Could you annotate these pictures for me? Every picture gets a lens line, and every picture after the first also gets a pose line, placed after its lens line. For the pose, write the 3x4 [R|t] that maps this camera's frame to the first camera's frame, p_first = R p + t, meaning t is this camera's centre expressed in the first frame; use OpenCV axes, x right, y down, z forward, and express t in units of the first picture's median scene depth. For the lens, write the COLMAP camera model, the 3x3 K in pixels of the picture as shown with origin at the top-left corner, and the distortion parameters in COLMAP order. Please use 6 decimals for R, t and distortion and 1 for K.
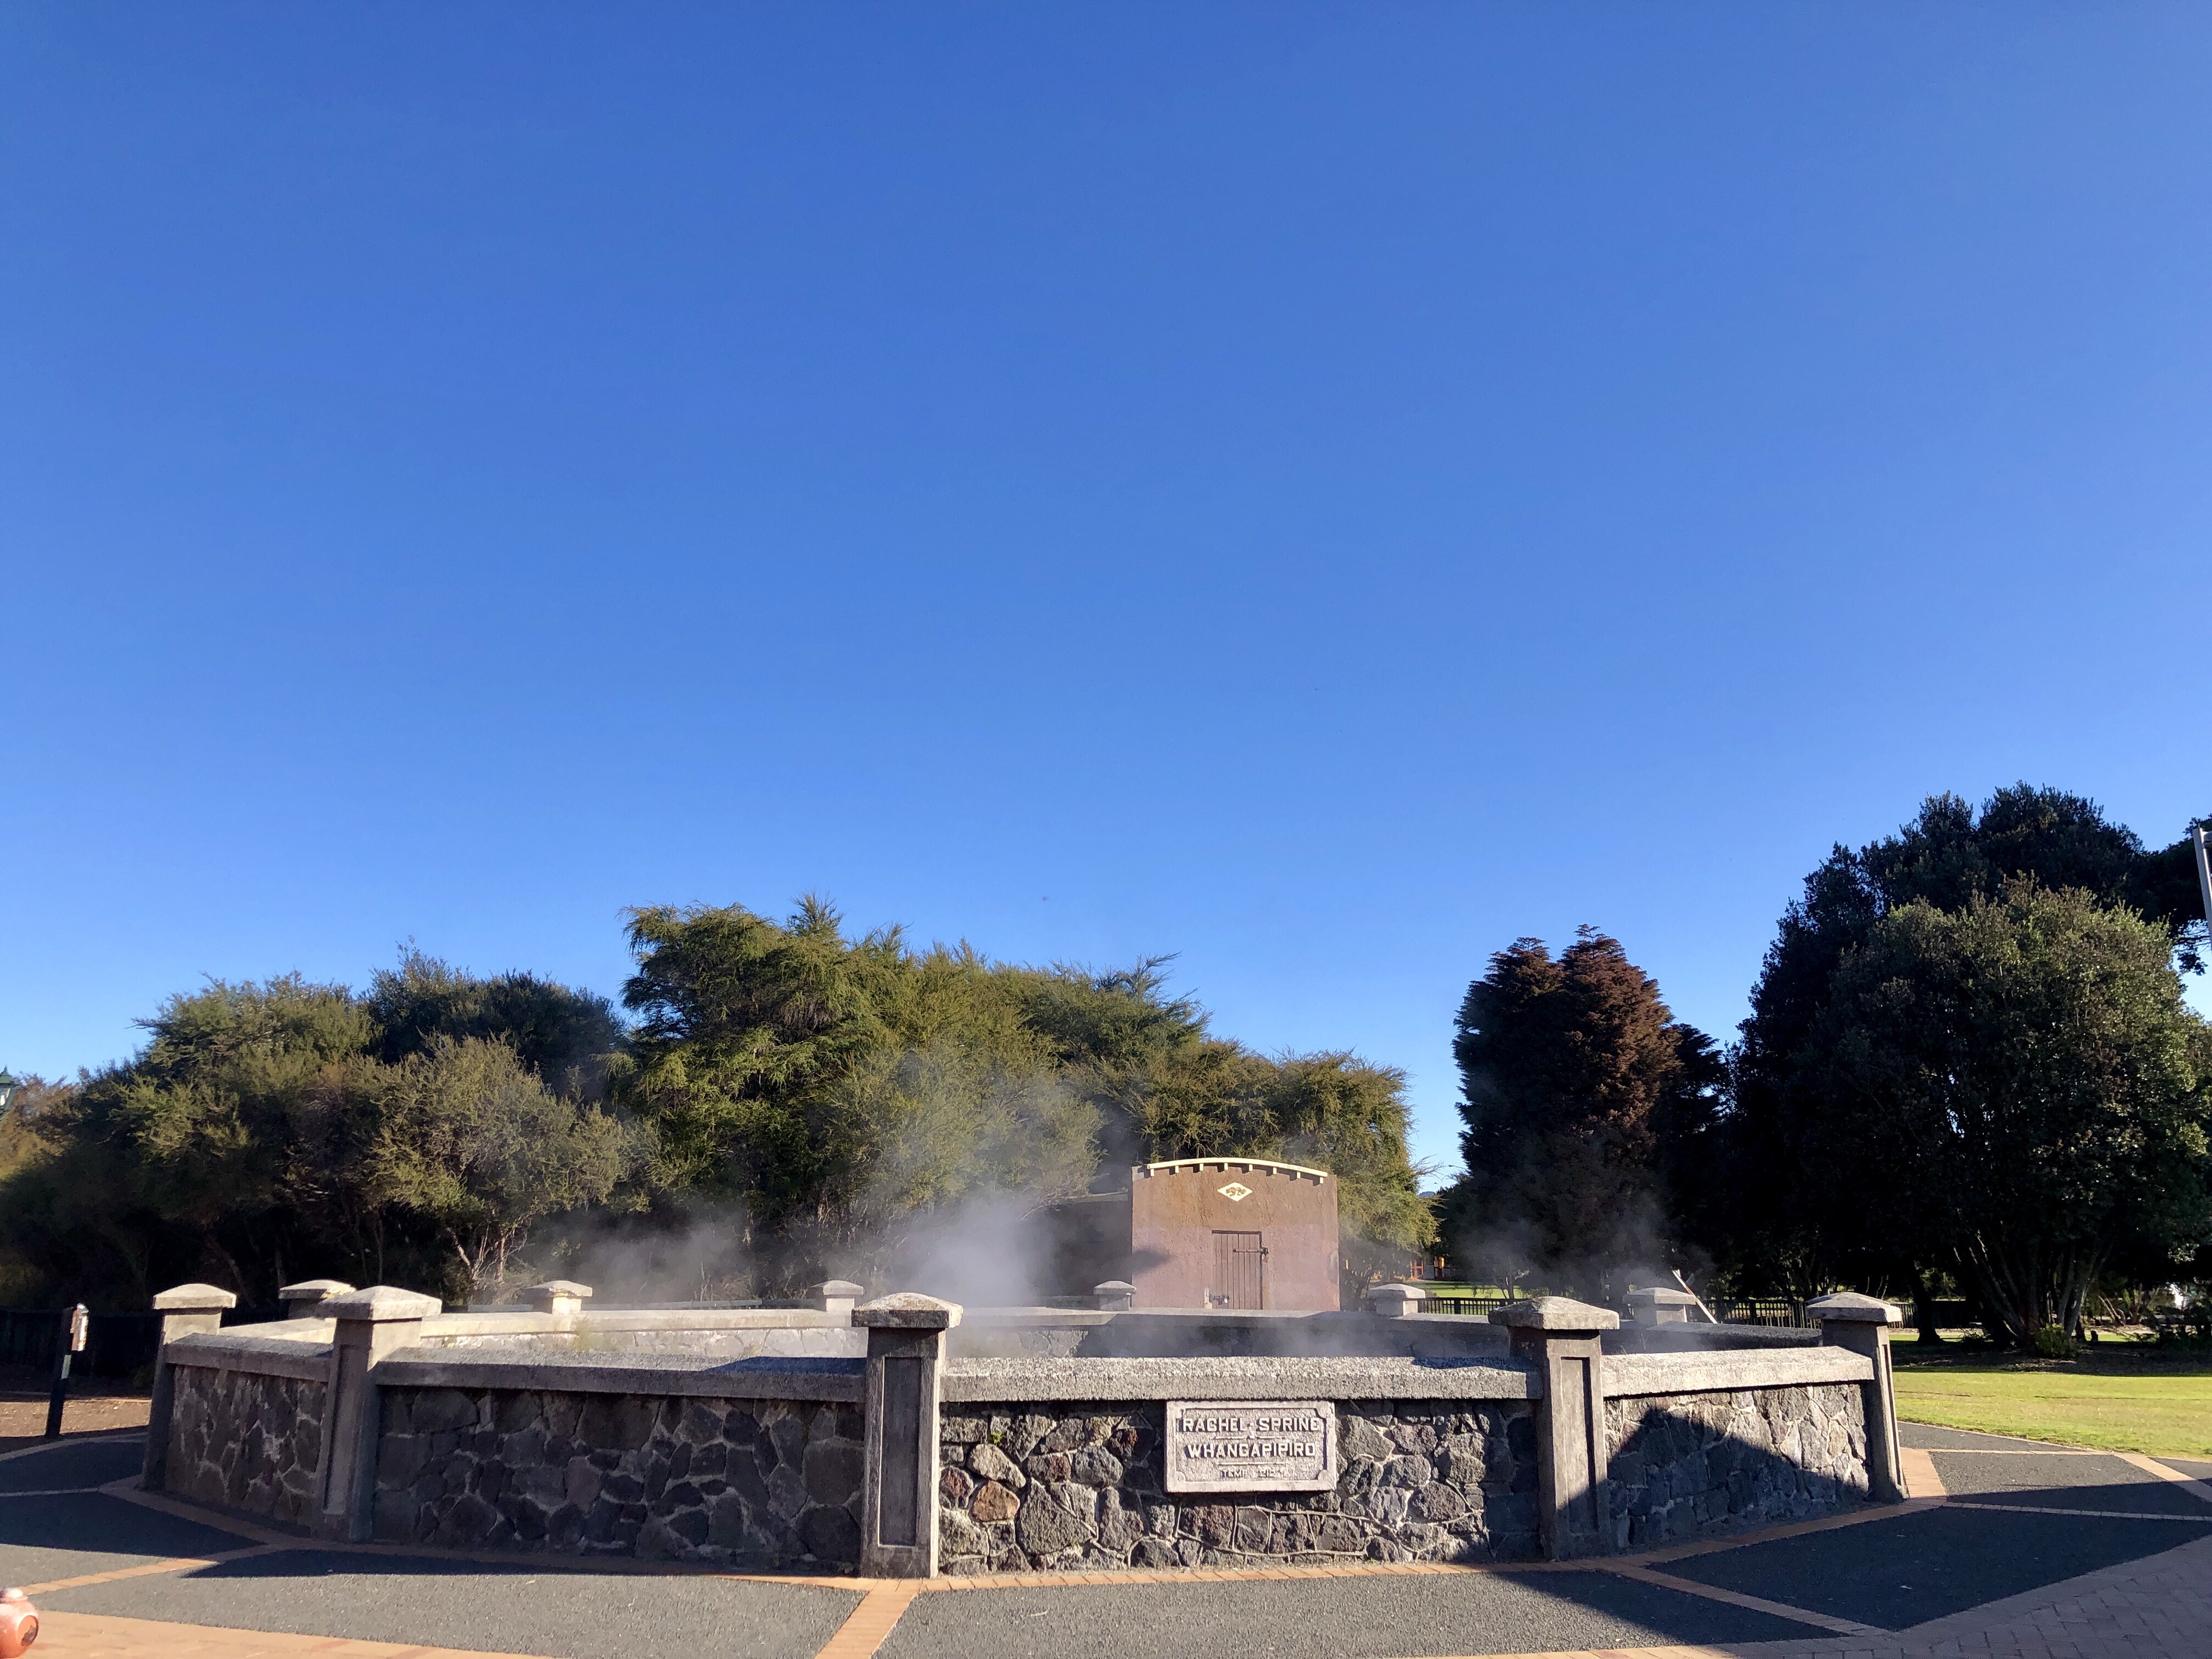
lens RADIAL K [[1773.8, 0, 1097.1], [0, 1773.8, 812.1], [0, 0, 1]] dist [0.082877, -0.203875]
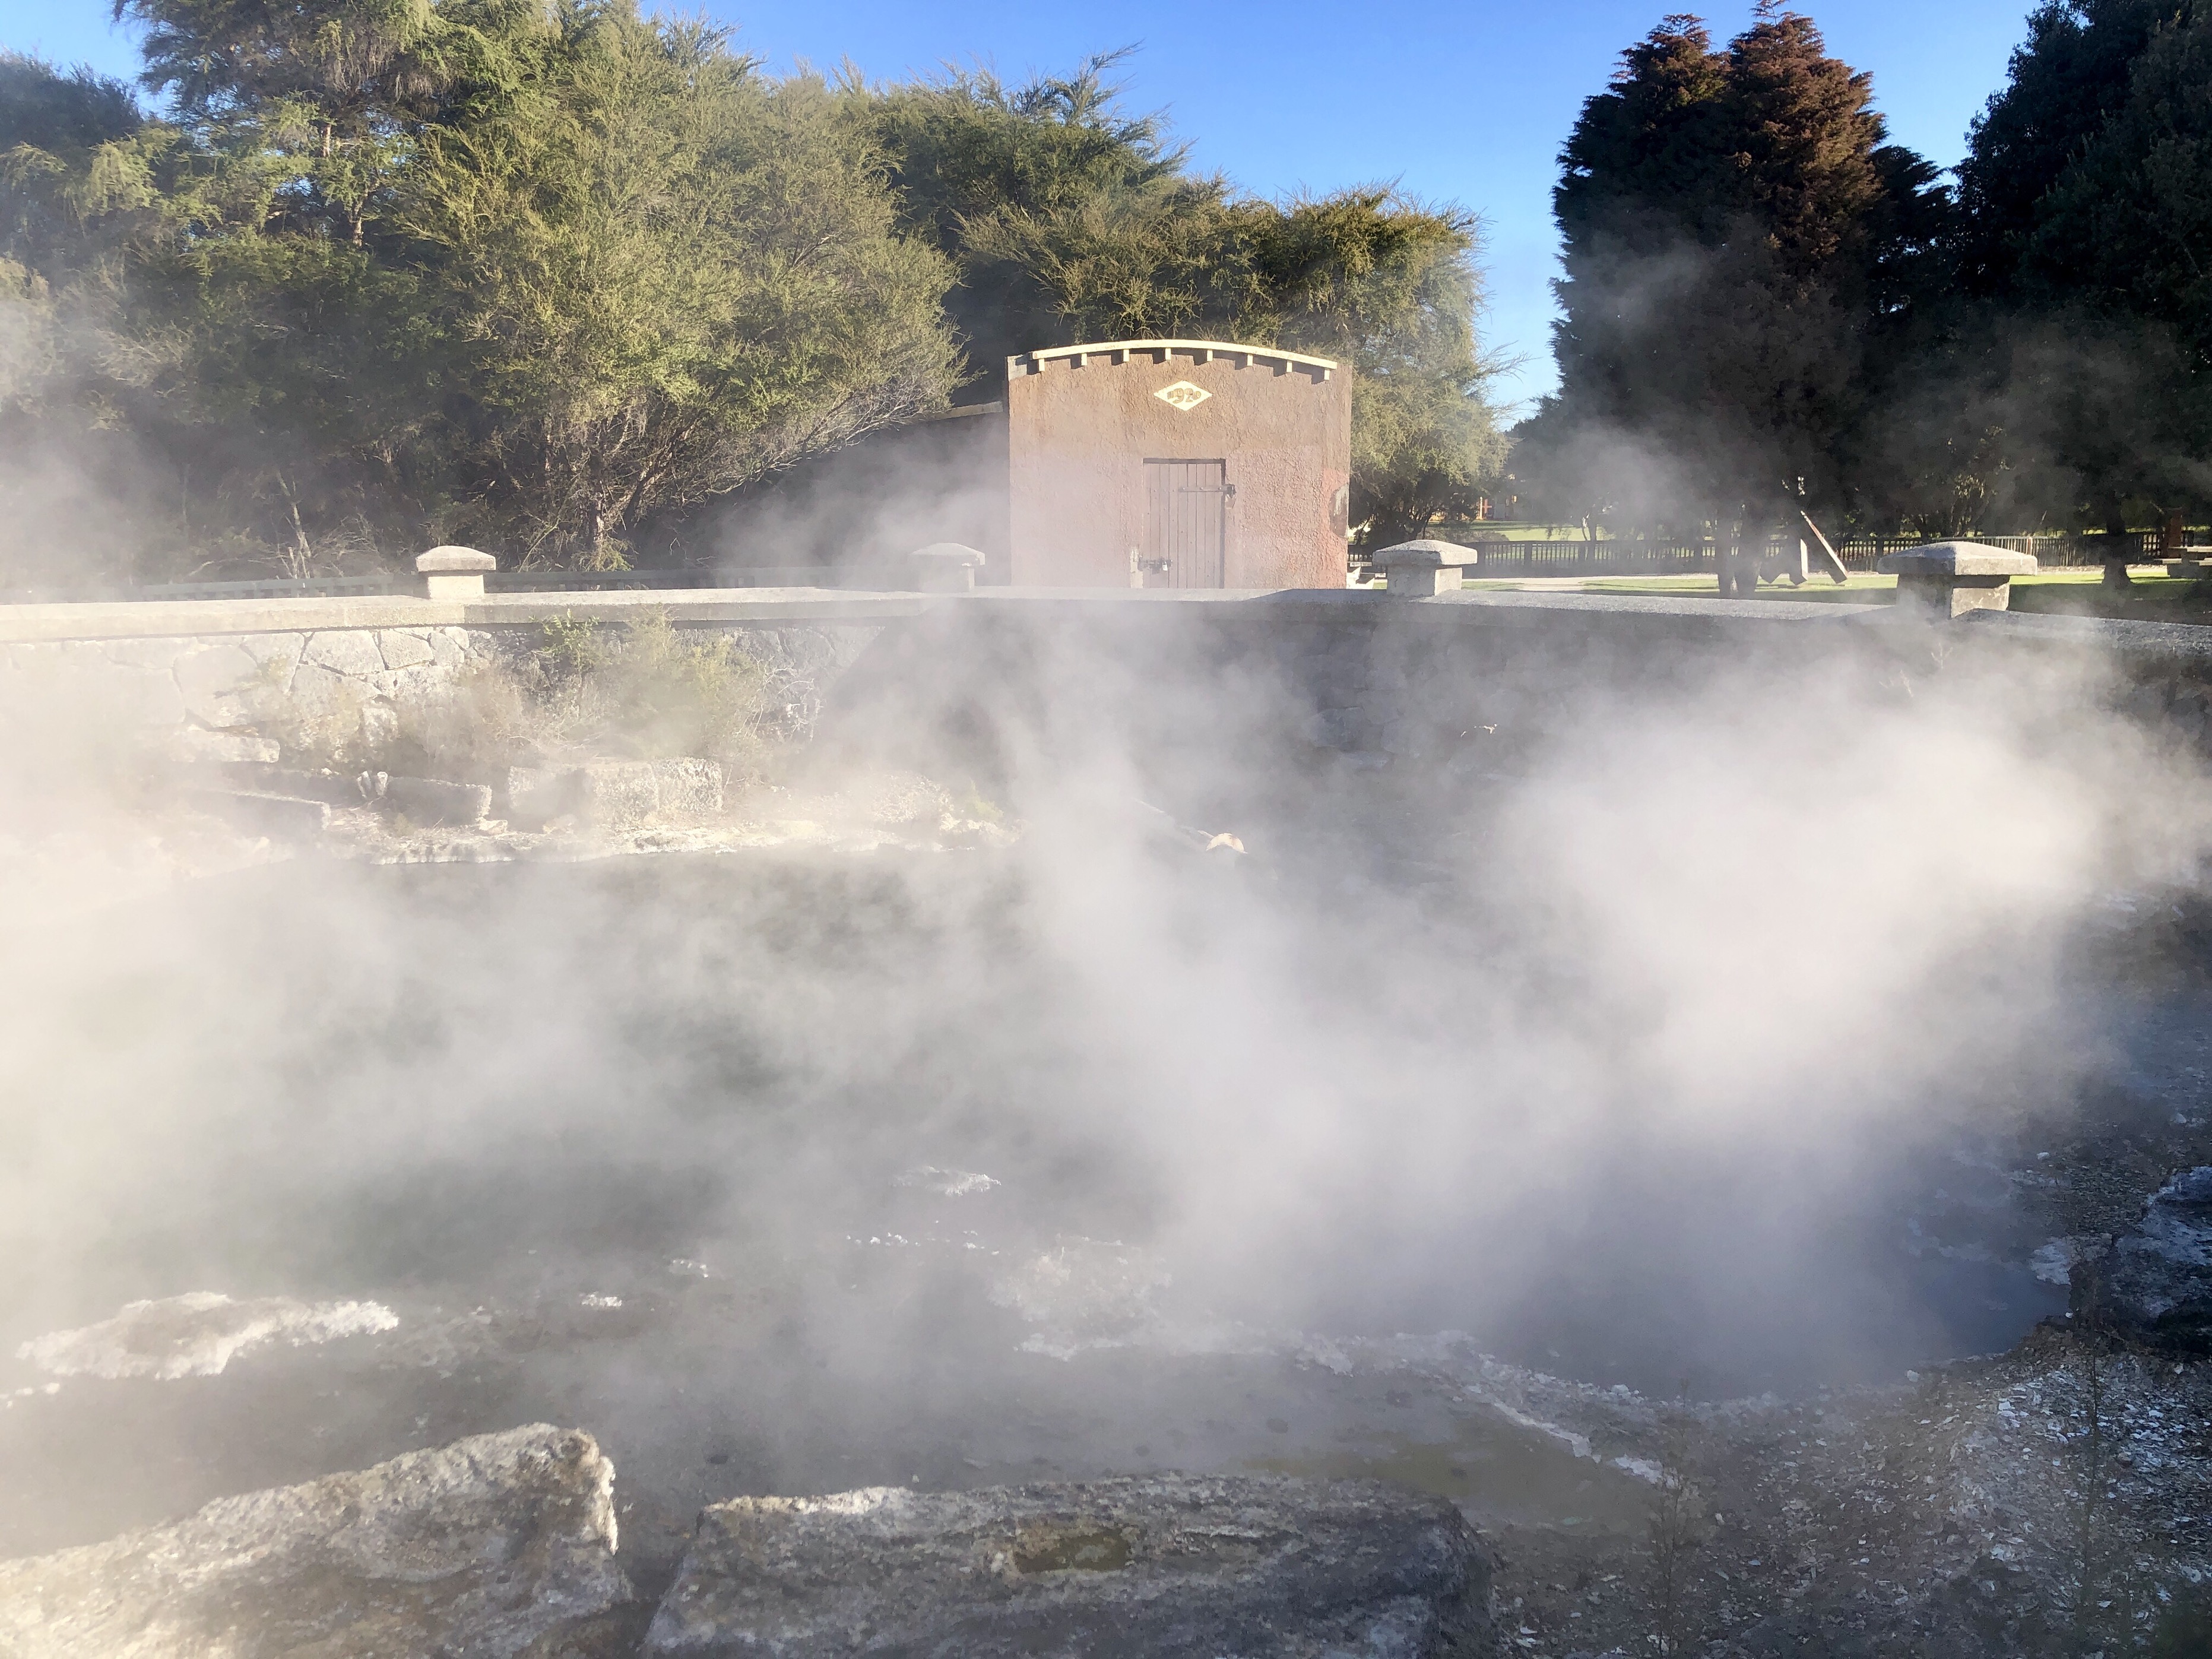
lens RADIAL K [[1773.8, 0, 1097.1], [0, 1773.8, 812.1], [0, 0, 1]] dist [0.082877, -0.203875]
pose [[0.999019, -0.008568, -0.043438, 0.065431], [0.025399, 0.914506, 0.403775, 0.084965], [0.036265, -0.404482, 0.913827, 0.335665]]
